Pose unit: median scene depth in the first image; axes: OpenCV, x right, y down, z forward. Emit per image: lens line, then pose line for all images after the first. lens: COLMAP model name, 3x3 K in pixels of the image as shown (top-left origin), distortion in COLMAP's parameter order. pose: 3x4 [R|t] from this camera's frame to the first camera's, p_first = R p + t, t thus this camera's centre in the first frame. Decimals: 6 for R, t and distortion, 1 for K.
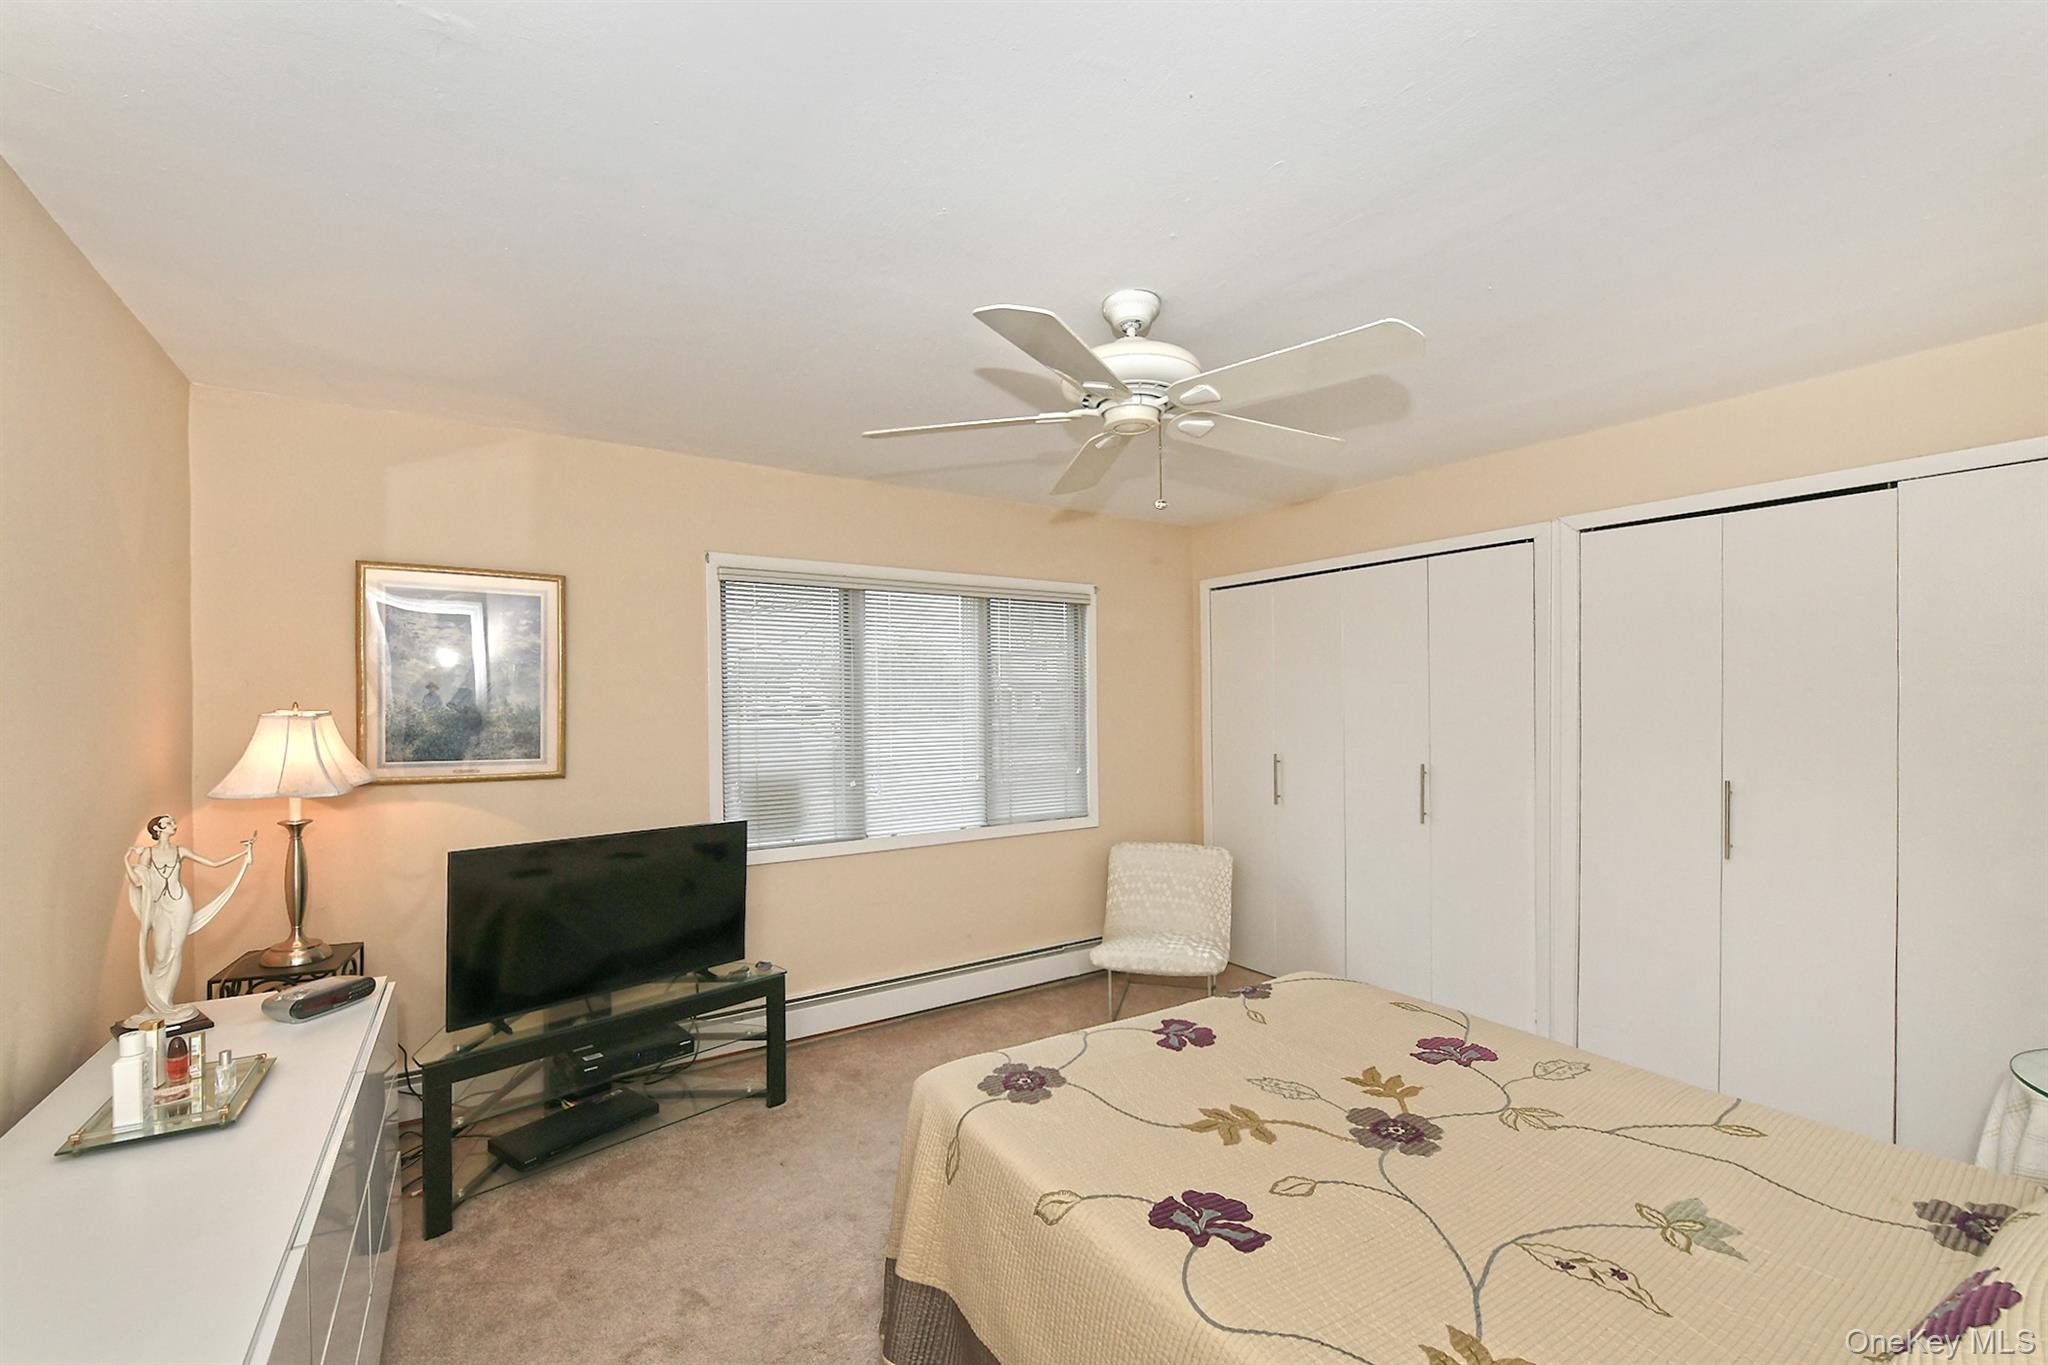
lens RADIAL K [[839.6, 0, 1019.7], [0, 839.6, 691.2], [0, 0, 1]] dist [0.004068, -0.000072]
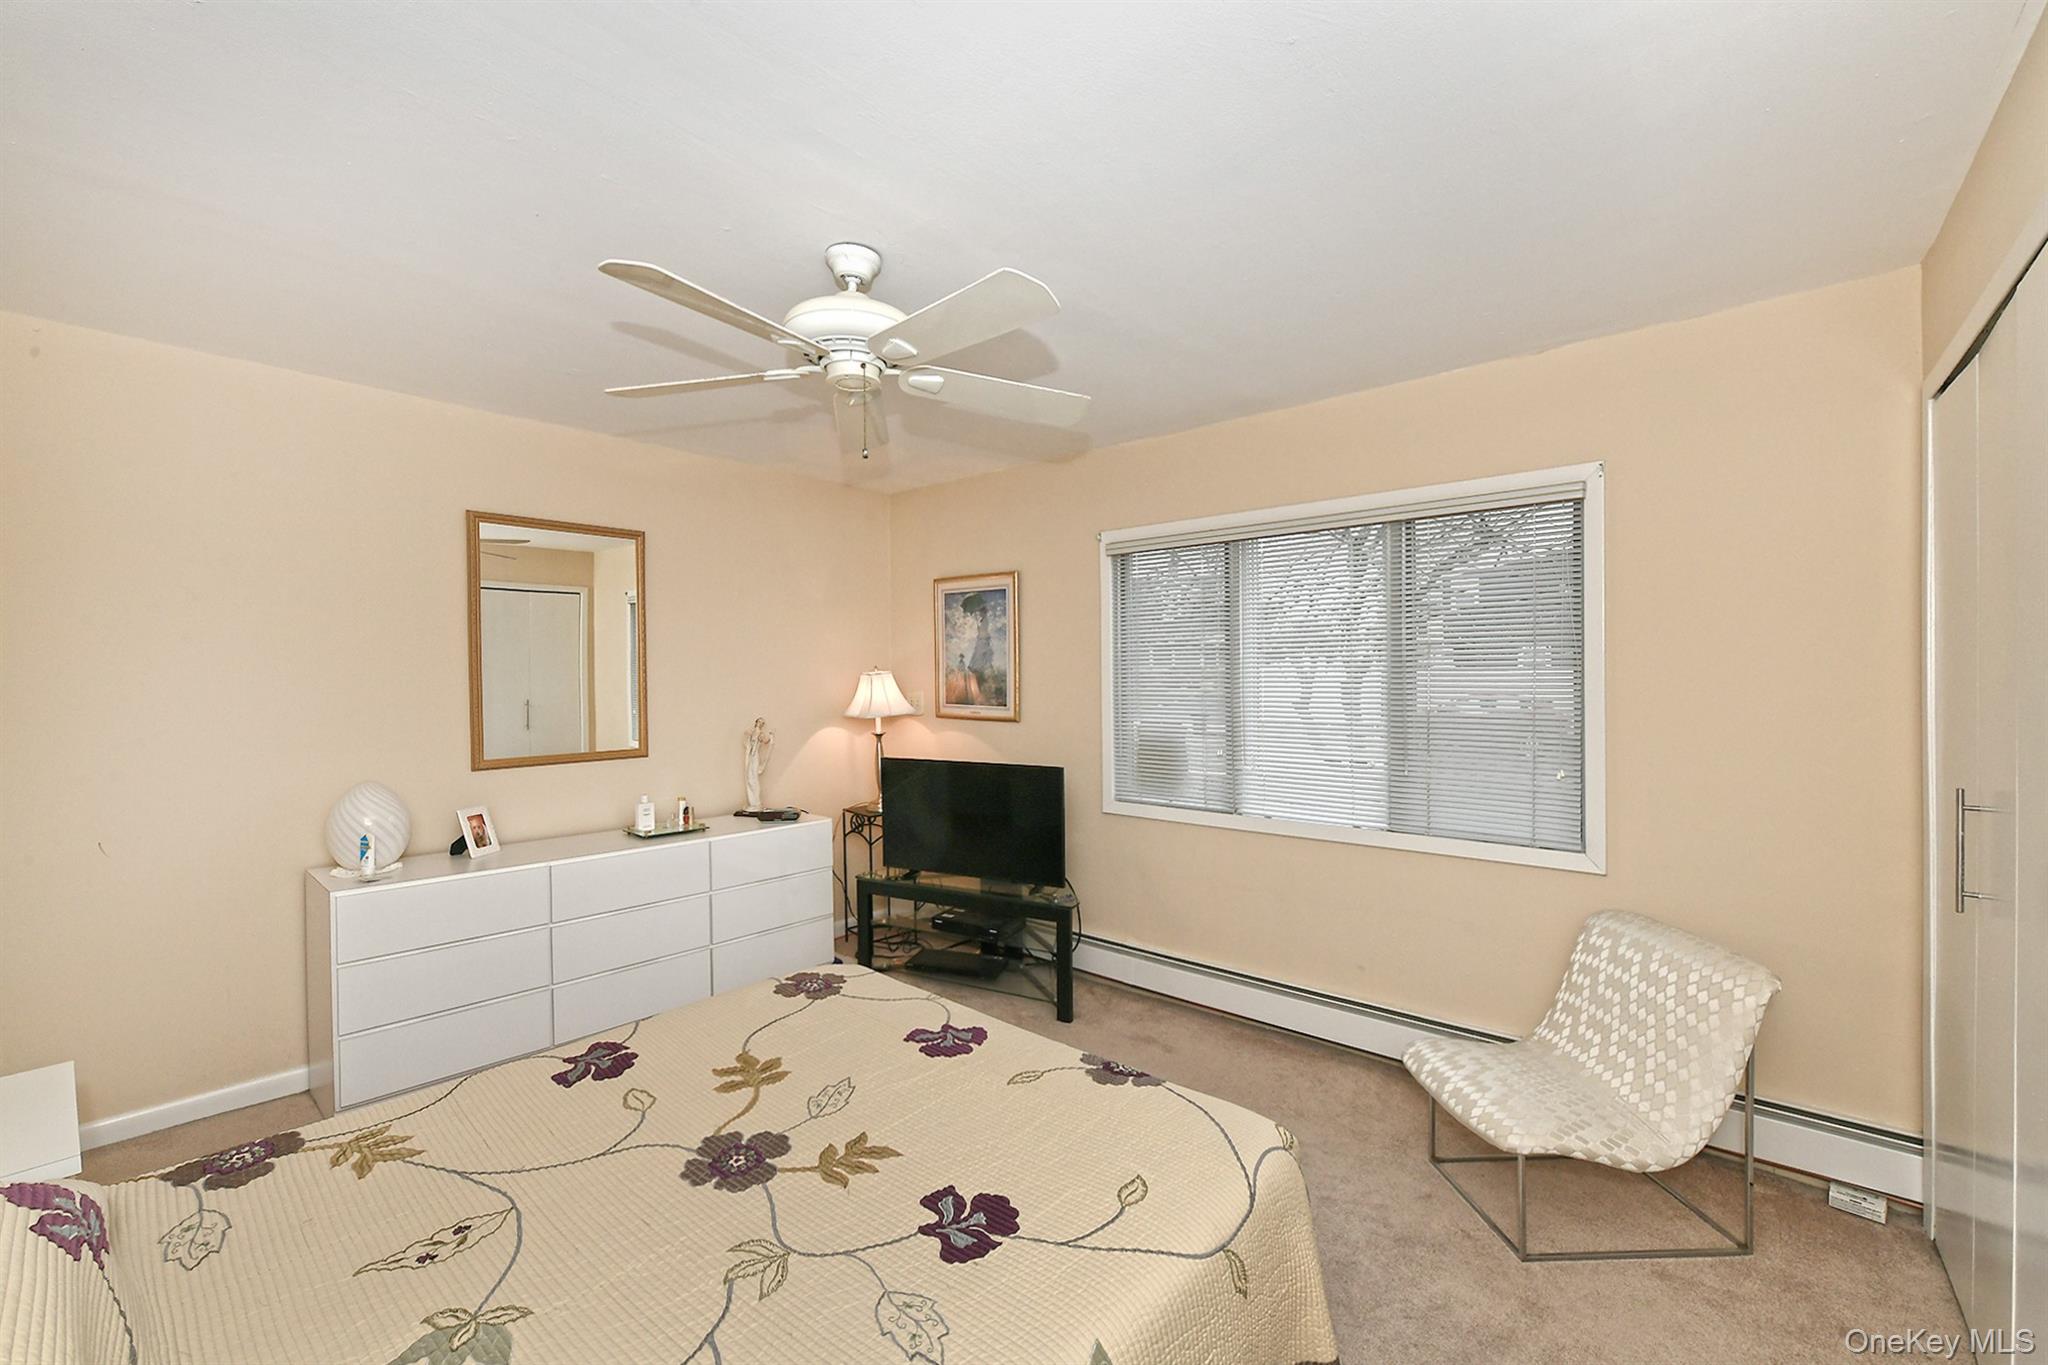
lens RADIAL K [[886.8, 0, 1021.3], [0, 886.8, 682.1], [0, 0, 1]] dist [-0.011208, -0.000056]
pose [[0.252716, 0.009859, -0.967490, 0.970347], [0.010361, 0.999863, 0.012895, 0.023698], [0.967485, -0.013283, 0.252580, 0.748427]]
